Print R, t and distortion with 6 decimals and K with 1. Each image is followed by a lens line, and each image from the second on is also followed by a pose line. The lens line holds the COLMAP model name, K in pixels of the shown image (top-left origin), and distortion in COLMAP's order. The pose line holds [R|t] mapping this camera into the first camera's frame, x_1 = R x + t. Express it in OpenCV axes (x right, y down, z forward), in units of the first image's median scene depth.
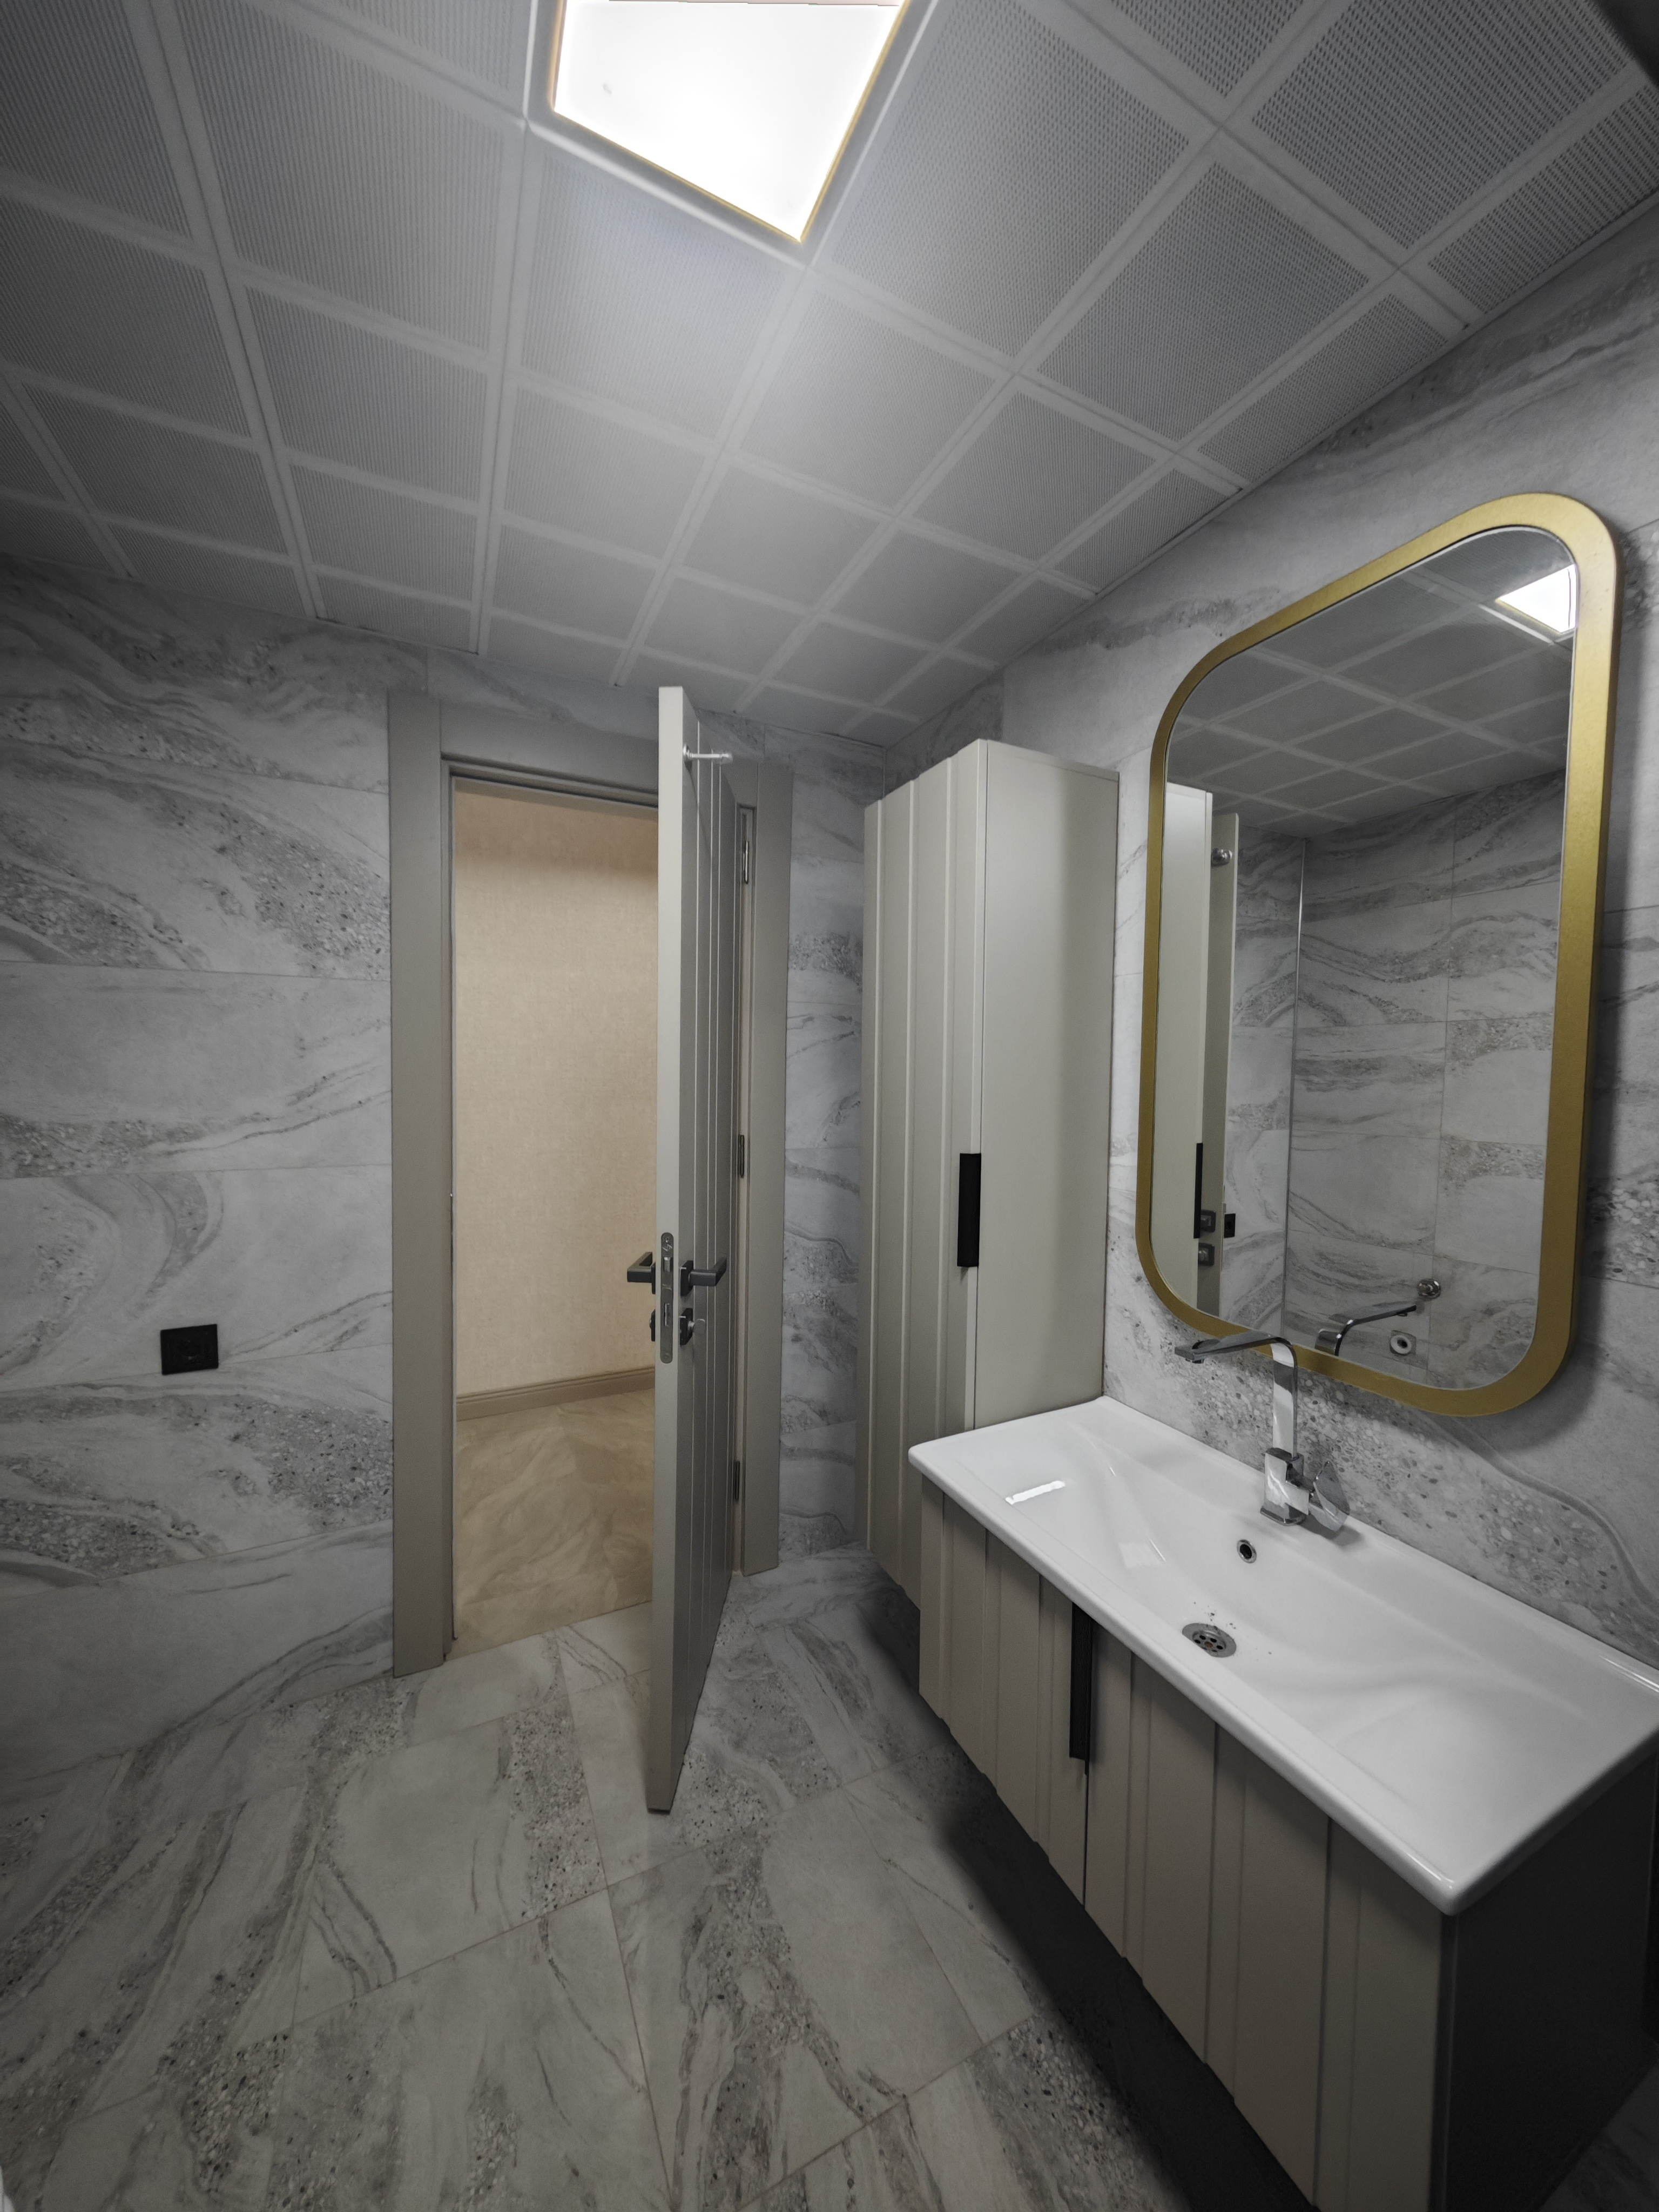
lens RADIAL K [[783.5, 0, 825.1], [0, 783.5, 1106.4], [0, 0, 1]] dist [-0.000948, 0.000515]
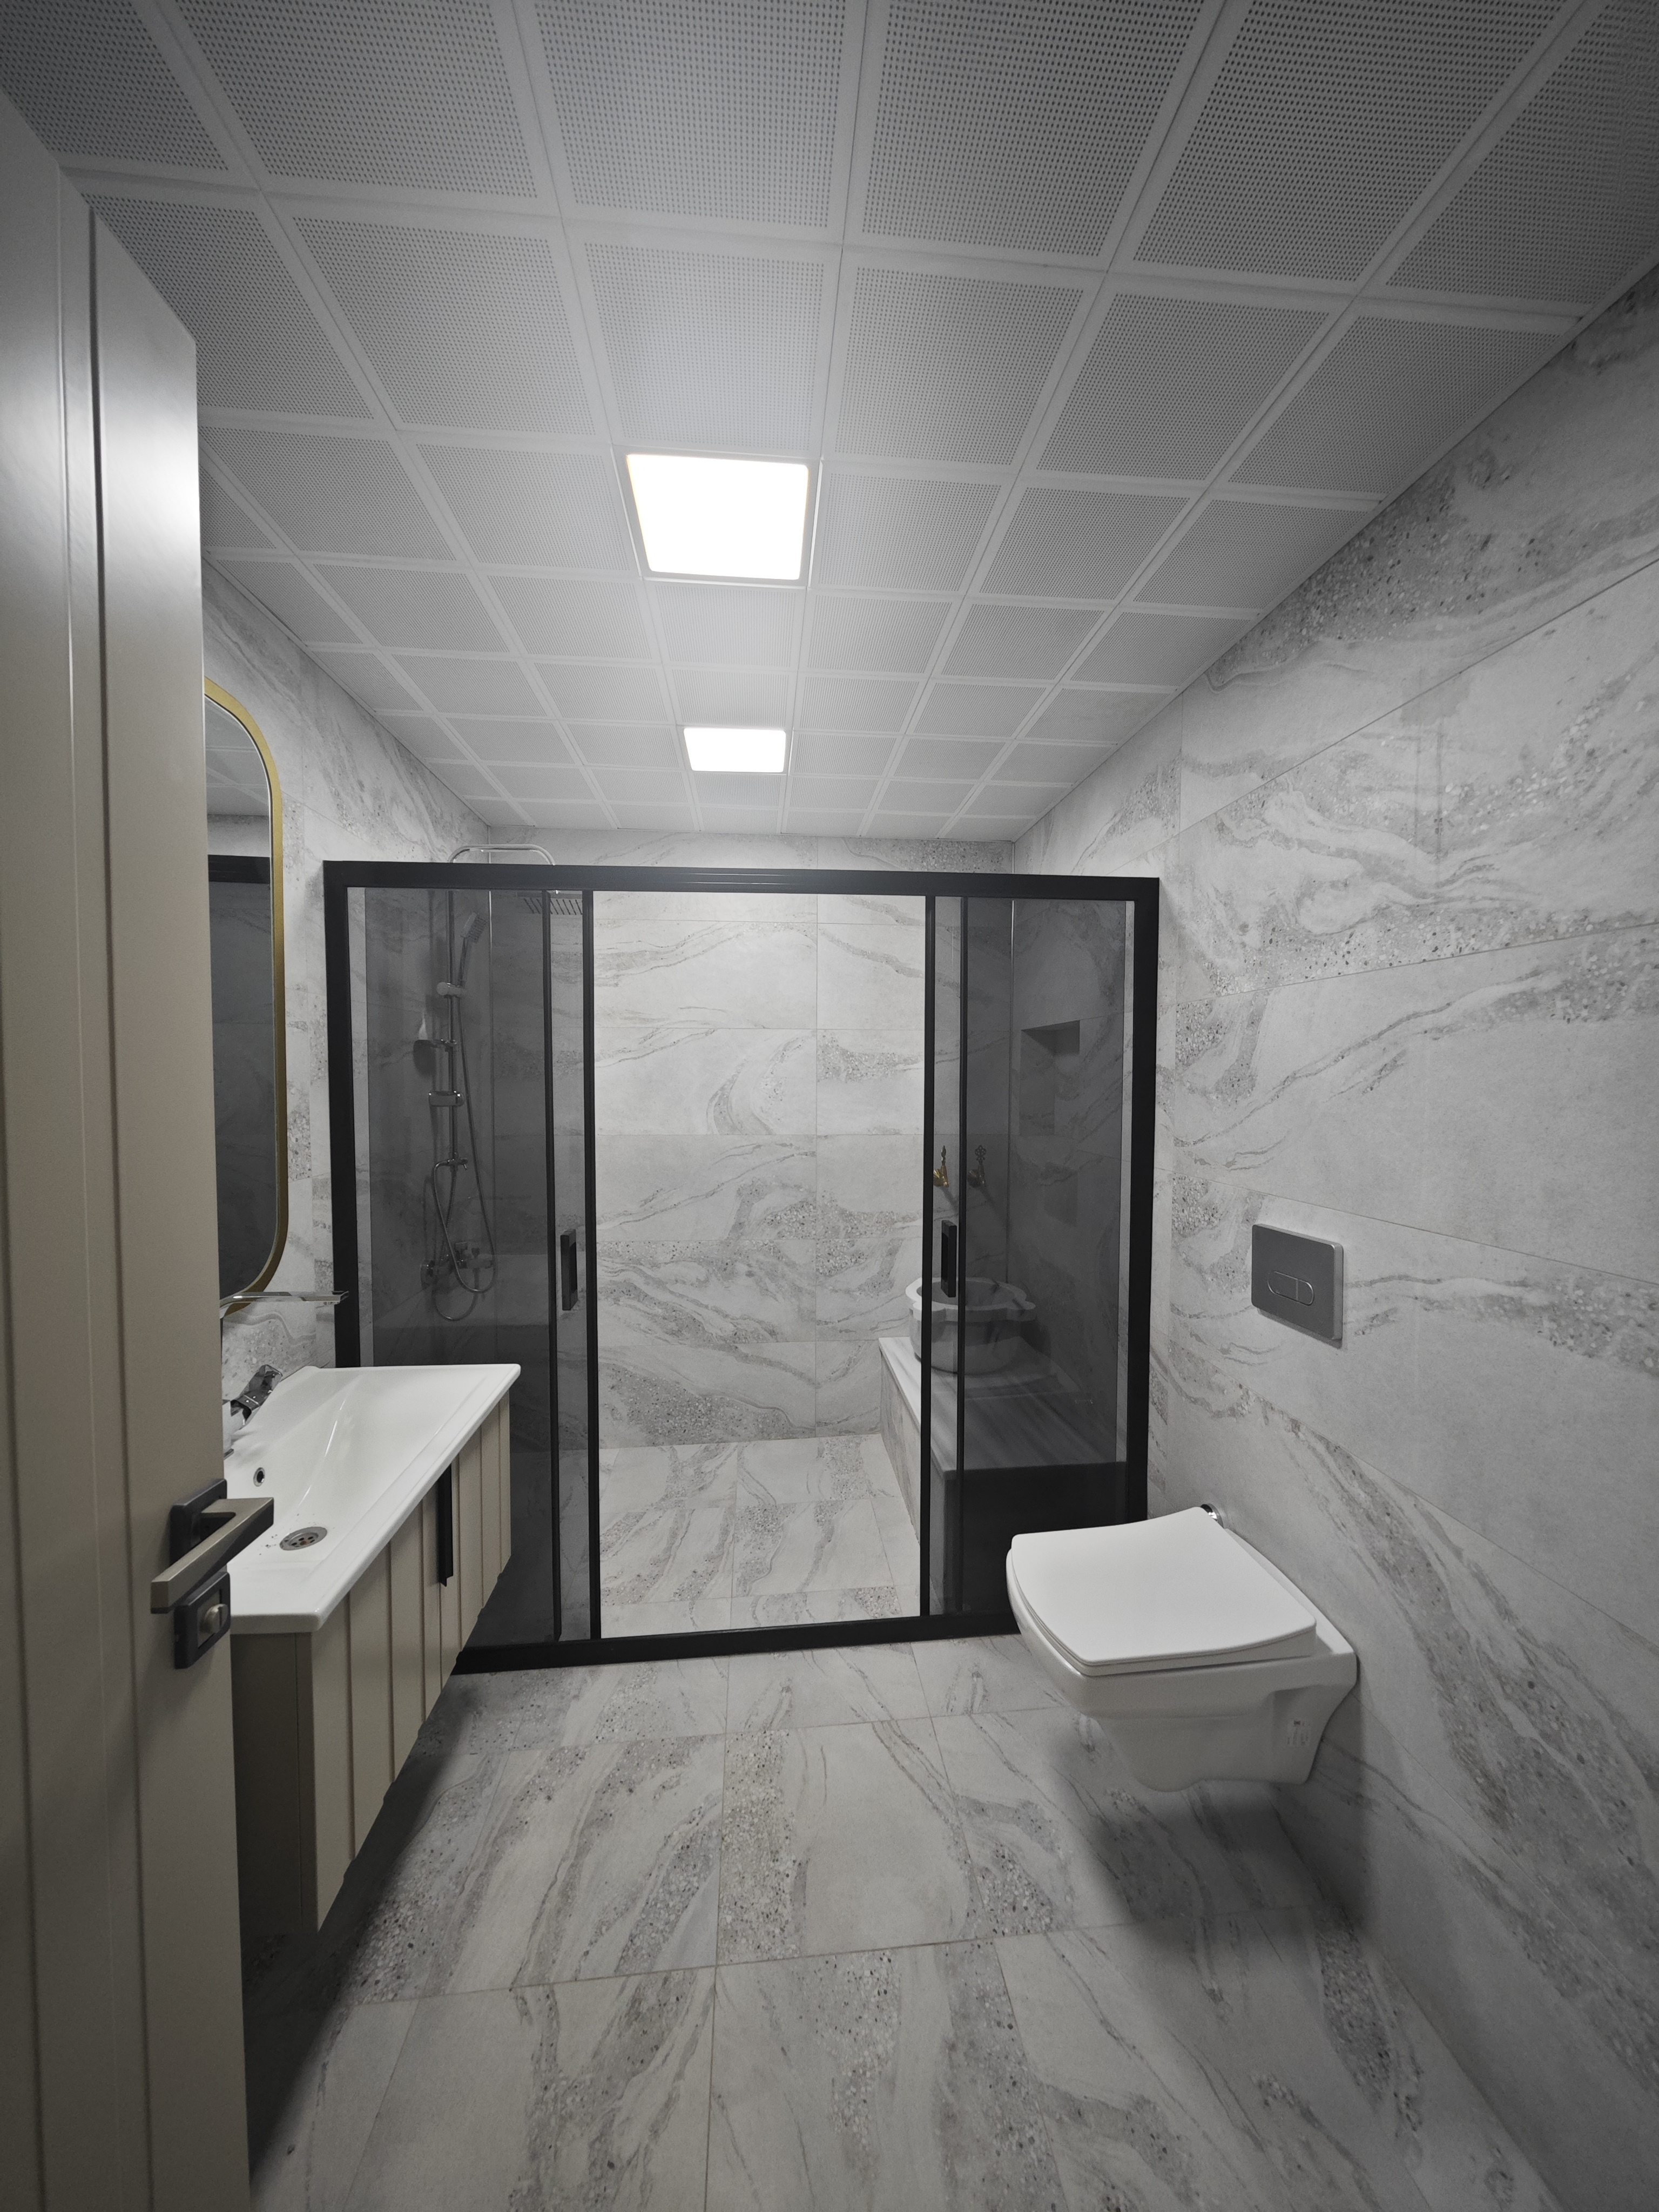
lens RADIAL K [[783.5, 0, 824.1], [0, 783.5, 1105.0], [0, 0, 1]] dist [-0.000948, 0.000515]
pose [[-0.931862, -0.029131, 0.361643, -0.700270], [0.001398, 0.996476, 0.083871, -0.098521], [-0.362811, 0.078662, -0.928537, 1.811831]]
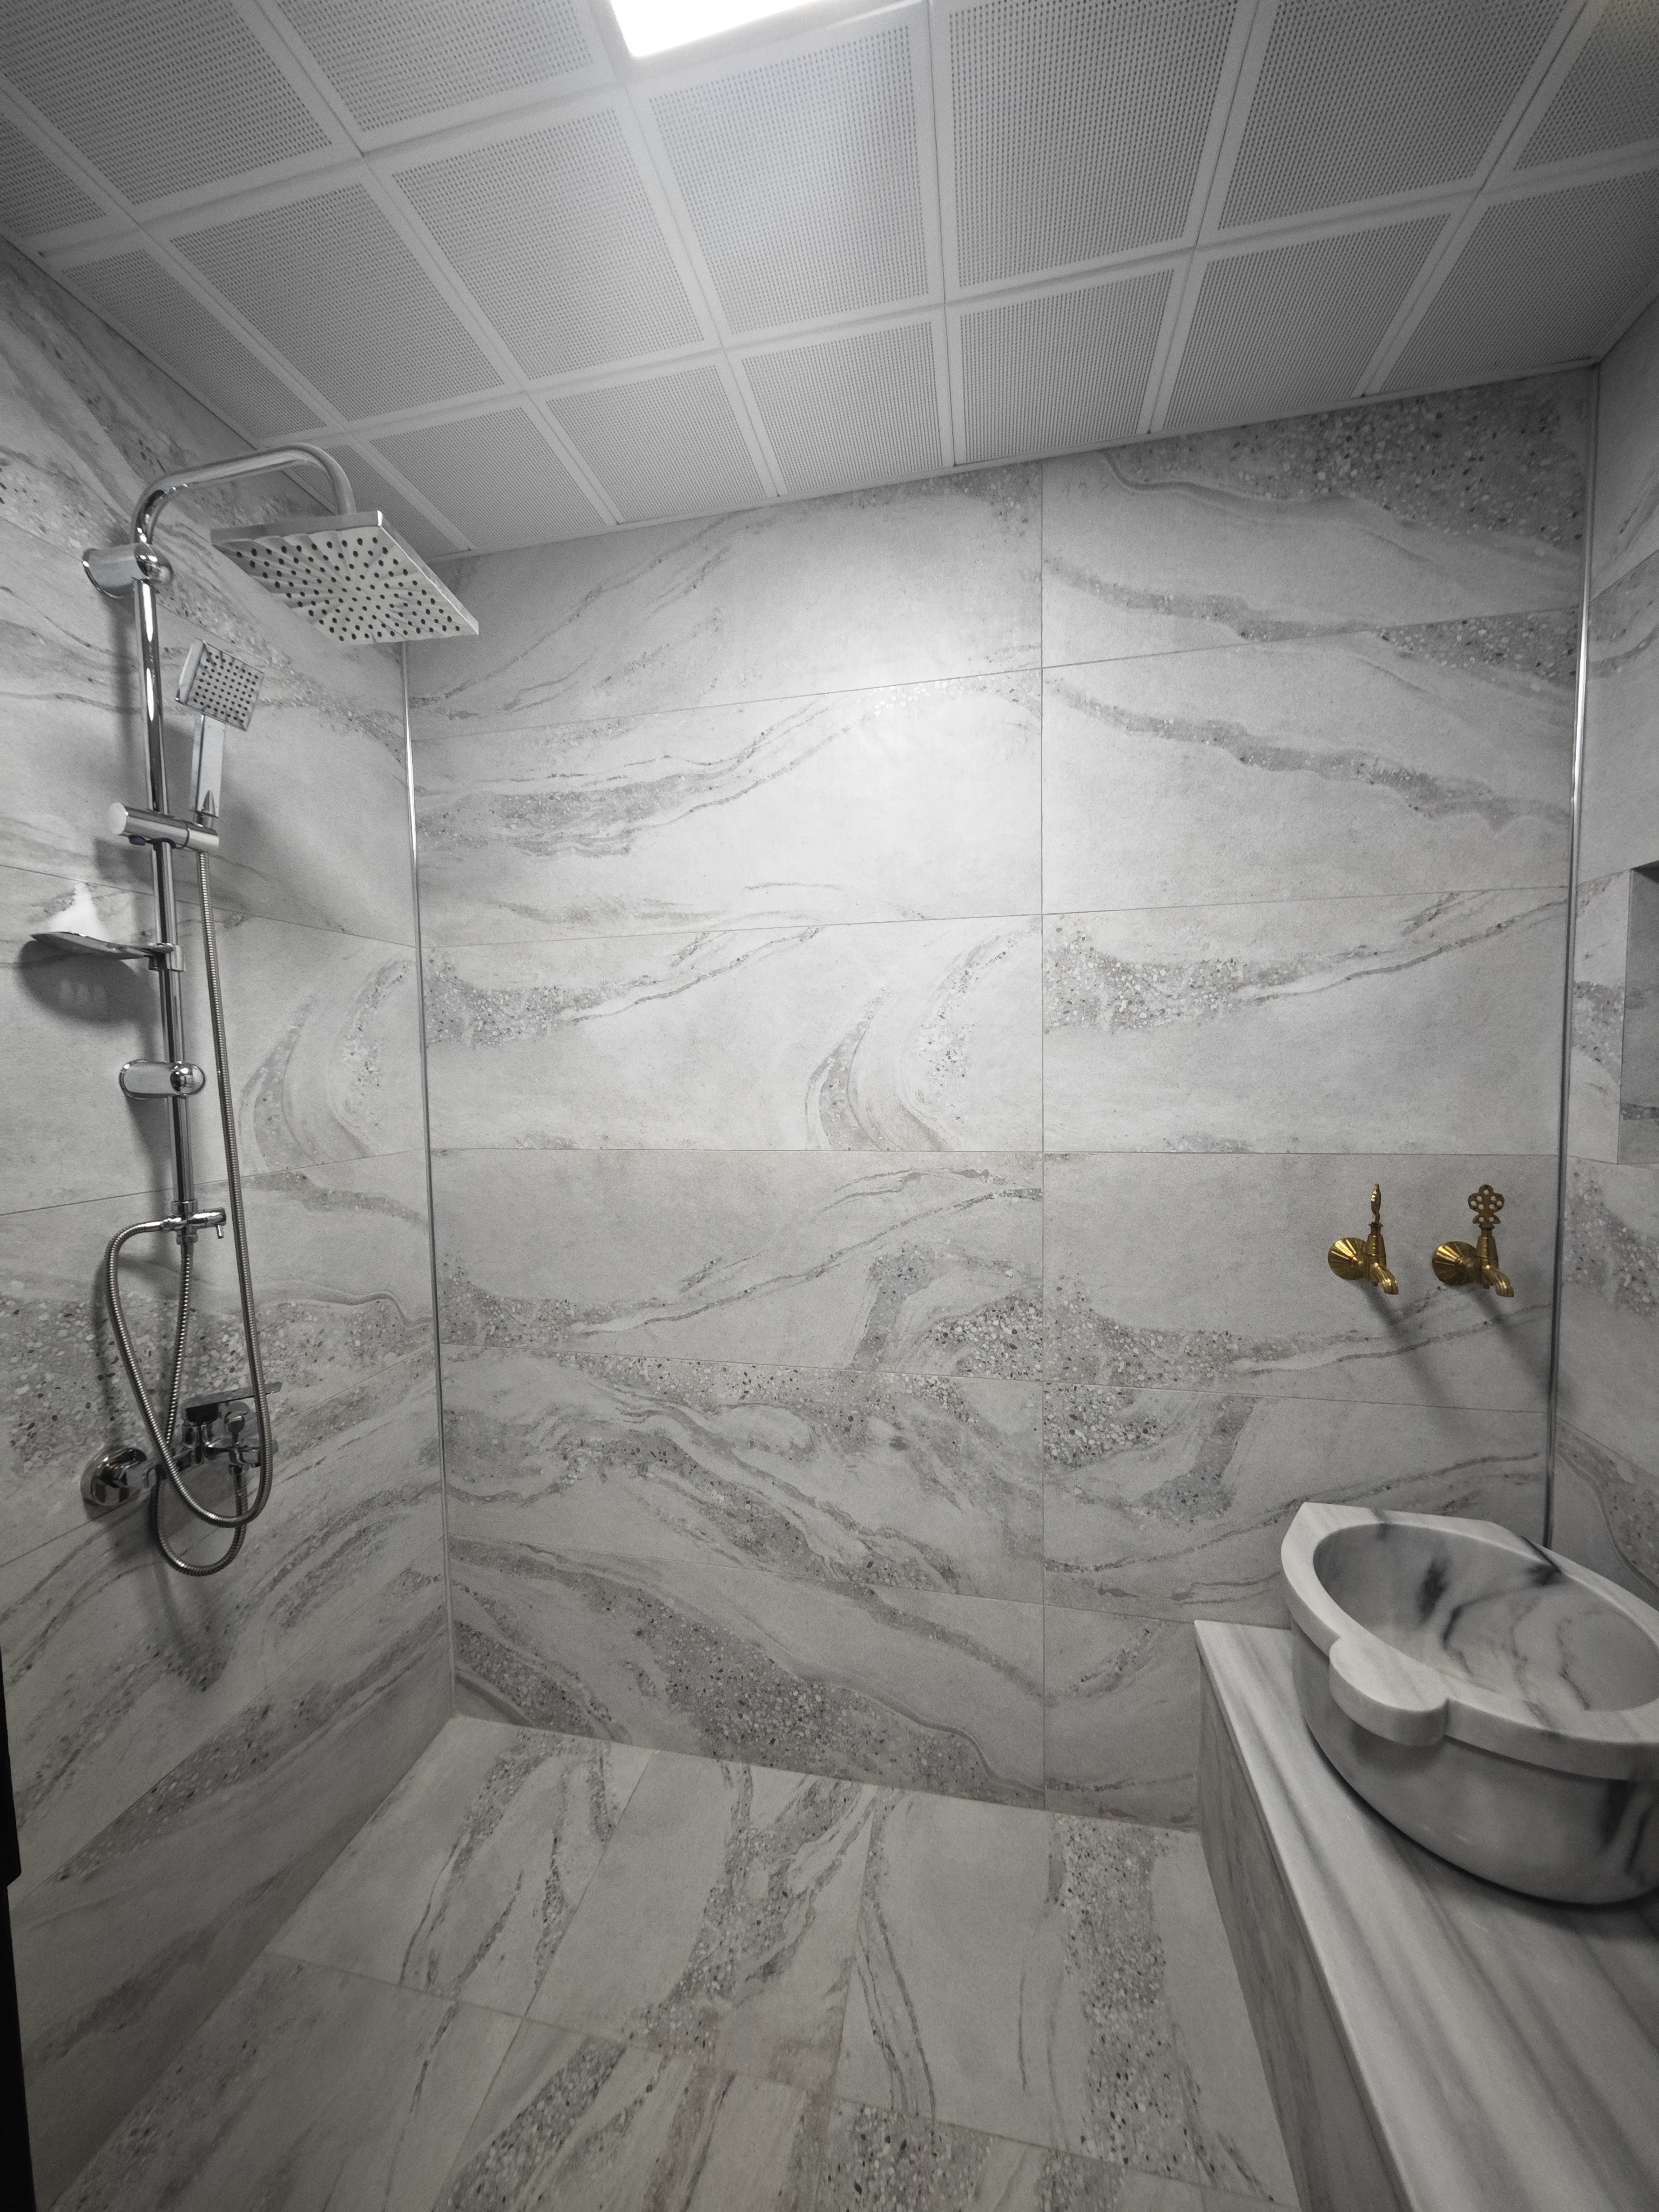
lens RADIAL K [[783.5, 0, 829.3], [0, 783.5, 1108.5], [0, 0, 1]] dist [-0.000948, 0.000515]
pose [[-0.788355, -0.033068, 0.614332, -0.150176], [0.036483, 0.994284, 0.100338, 0.038662], [-0.614138, 0.101515, -0.782642, 0.378841]]
